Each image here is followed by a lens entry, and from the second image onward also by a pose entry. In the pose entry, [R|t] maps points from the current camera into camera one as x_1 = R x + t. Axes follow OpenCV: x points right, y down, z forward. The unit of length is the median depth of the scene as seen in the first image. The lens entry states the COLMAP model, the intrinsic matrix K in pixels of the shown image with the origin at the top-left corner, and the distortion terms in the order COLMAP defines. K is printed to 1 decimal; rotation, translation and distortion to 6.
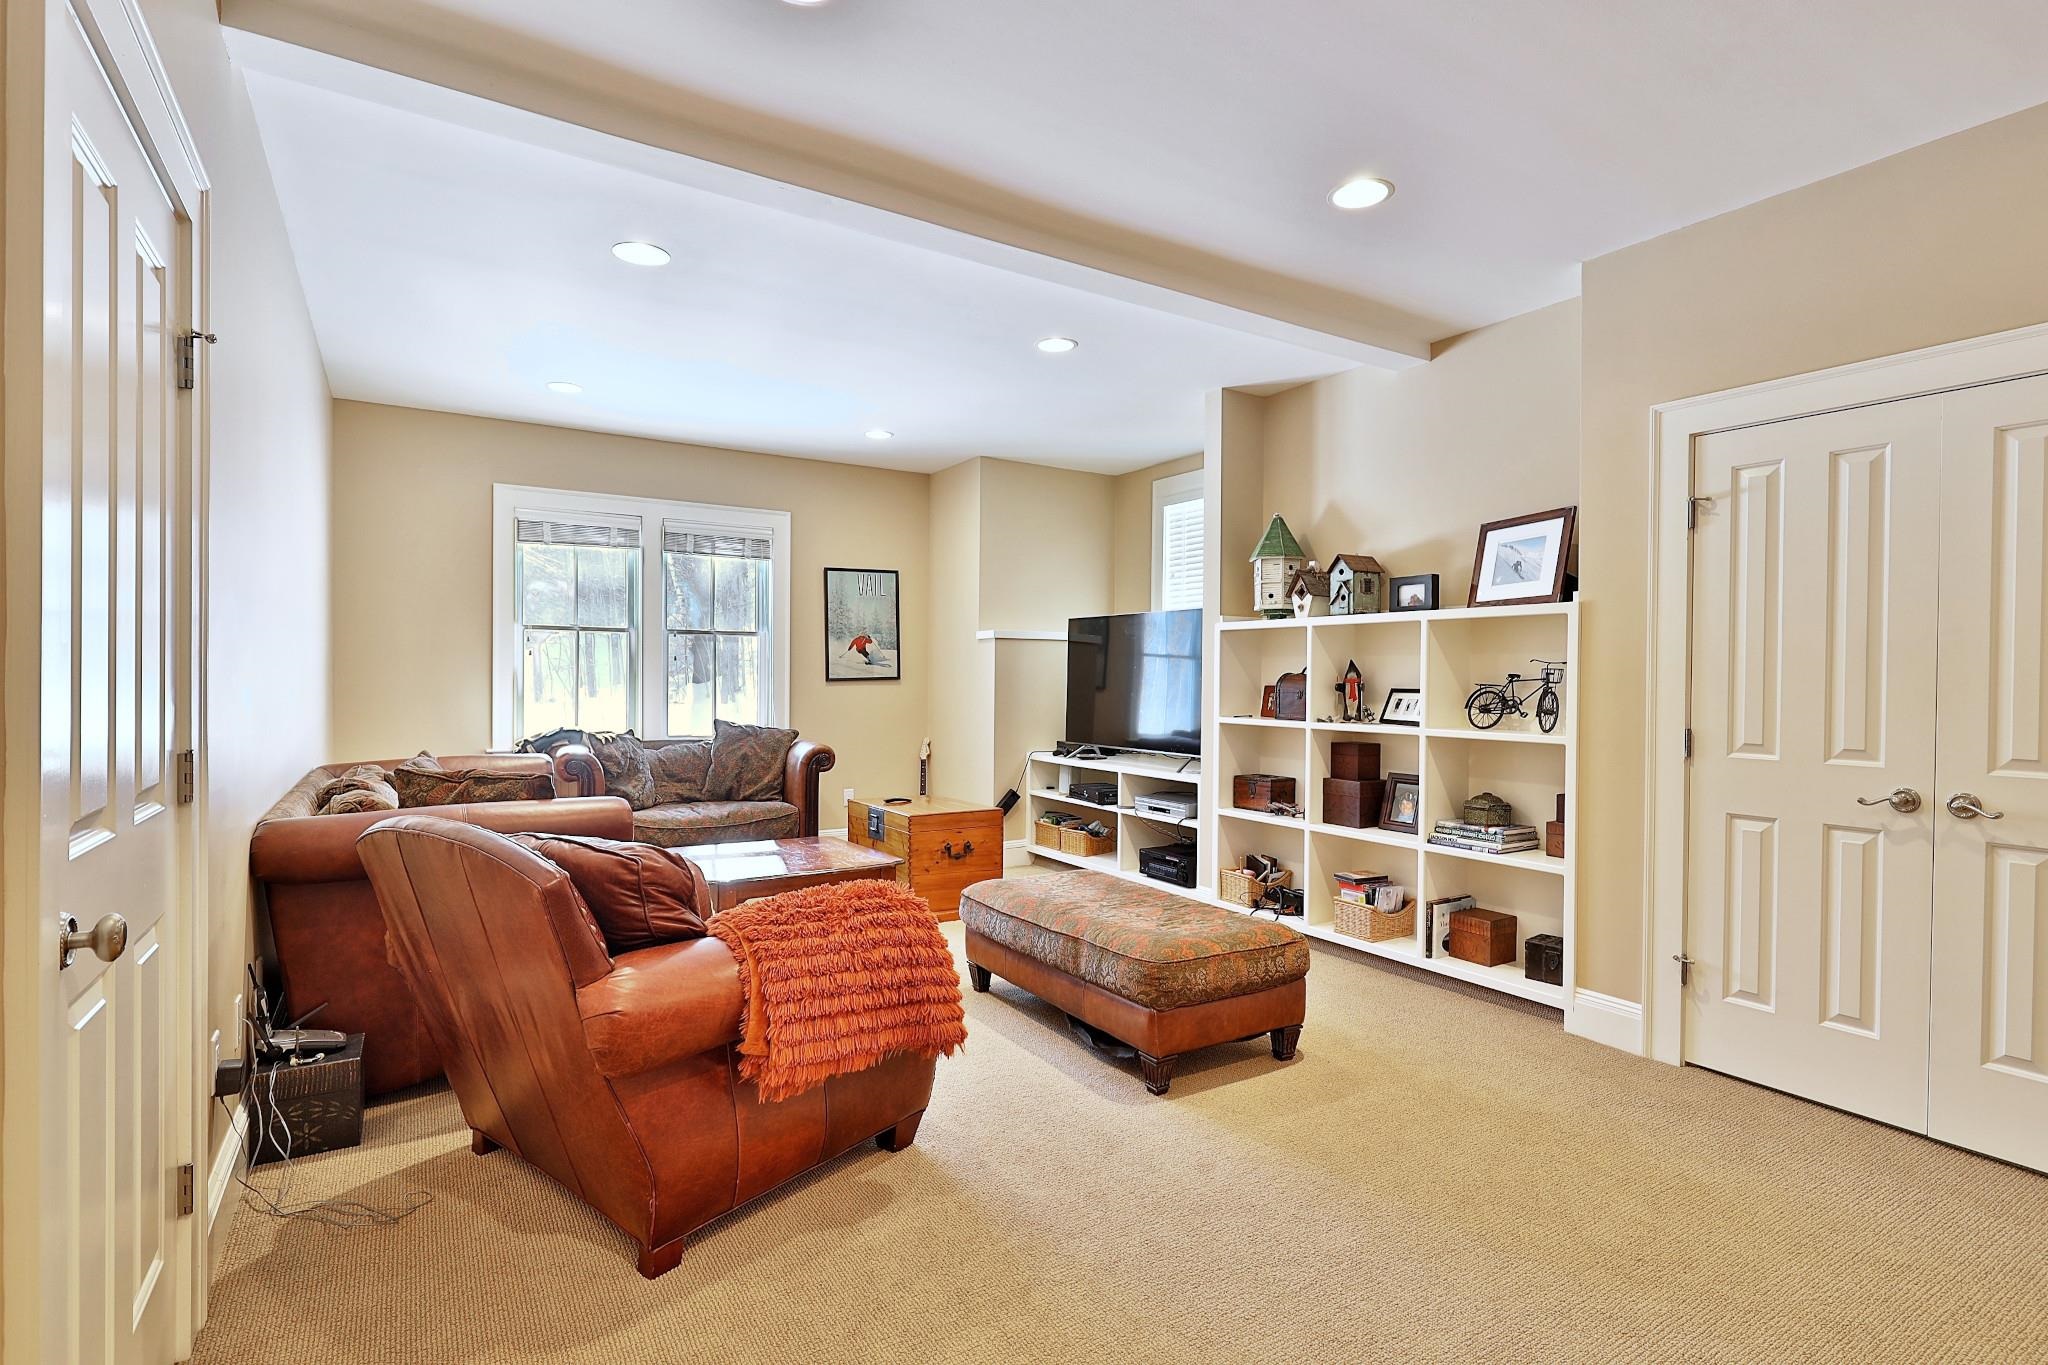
lens RADIAL K [[991.9, 0, 1024.0], [0, 991.9, 682.5], [0, 0, 1]] dist [-0.000059, 0.000139]
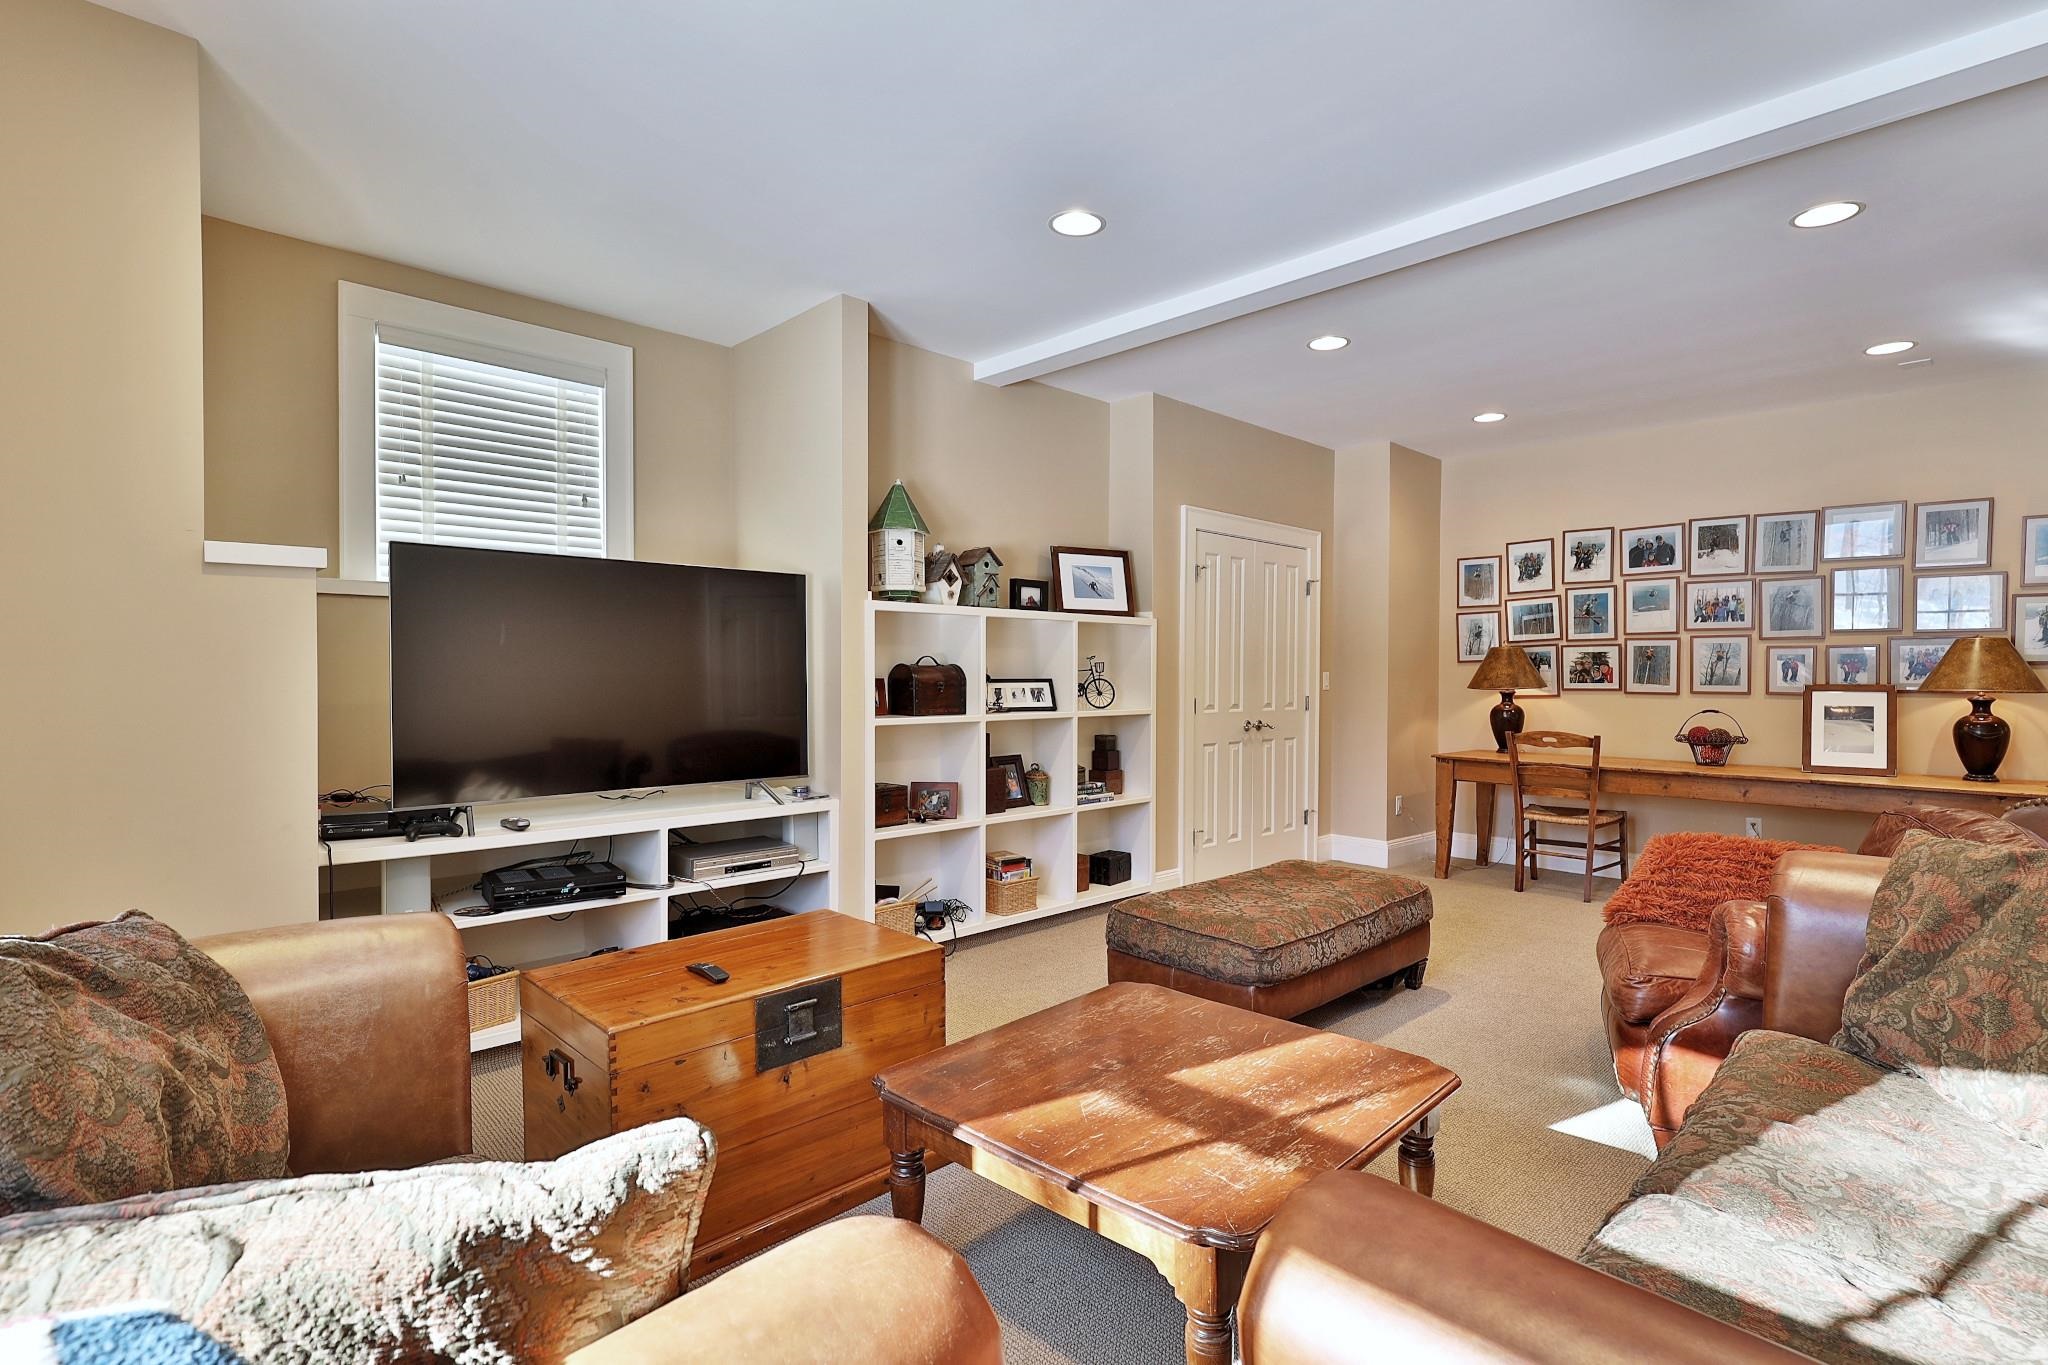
lens RADIAL K [[991.9, 0, 1024.0], [0, 991.9, 682.5], [0, 0, 1]] dist [-0.000059, 0.000139]
pose [[-0.222019, -0.017772, 0.974880, -0.730310], [0.001494, 0.999827, 0.018567, -0.010592], [-0.975041, 0.005579, -0.221954, 1.277921]]
